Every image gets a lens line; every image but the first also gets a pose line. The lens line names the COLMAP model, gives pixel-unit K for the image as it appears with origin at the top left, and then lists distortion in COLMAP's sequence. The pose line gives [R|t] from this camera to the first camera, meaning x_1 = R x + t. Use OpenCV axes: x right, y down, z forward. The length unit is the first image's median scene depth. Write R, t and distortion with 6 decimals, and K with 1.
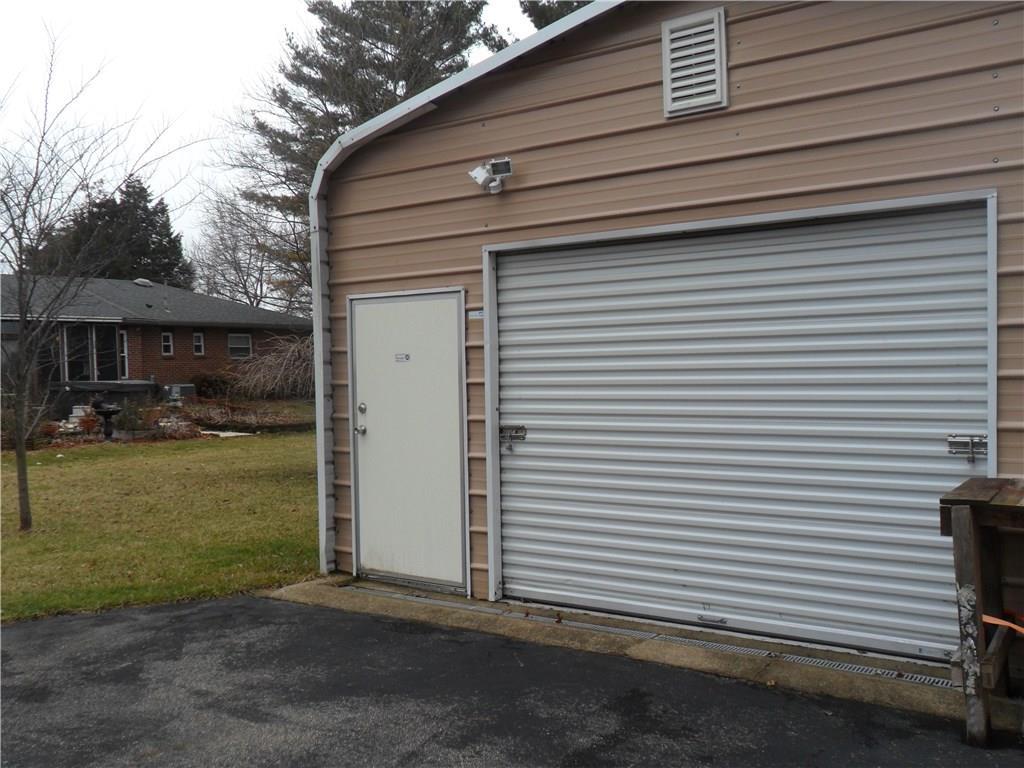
lens RADIAL K [[970.4, 0, 512.2], [0, 970.4, 385.1], [0, 0, 1]] dist [-0.003107, 0.000000]
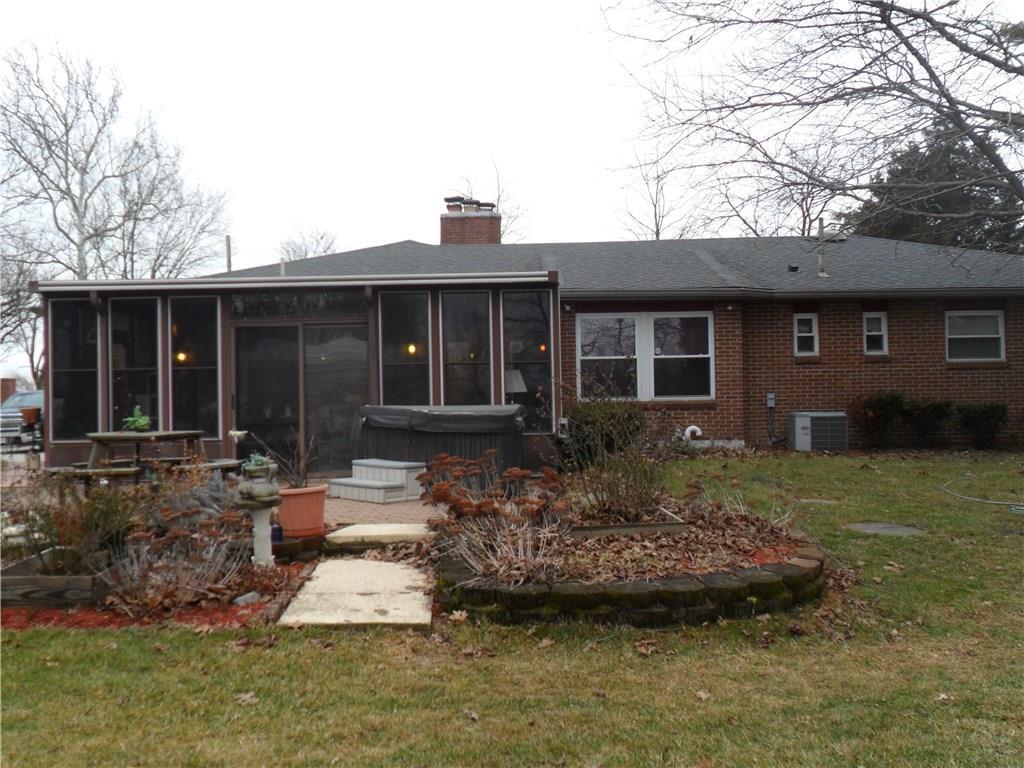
lens RADIAL K [[970.4, 0, 511.4], [0, 970.4, 383.9], [0, 0, 1]] dist [-0.003107, 0.000000]
pose [[0.592605, -0.002485, -0.805489, -0.026581], [-0.013676, 0.999820, -0.013146, -0.006621], [0.805377, 0.018806, 0.592465, 0.558511]]
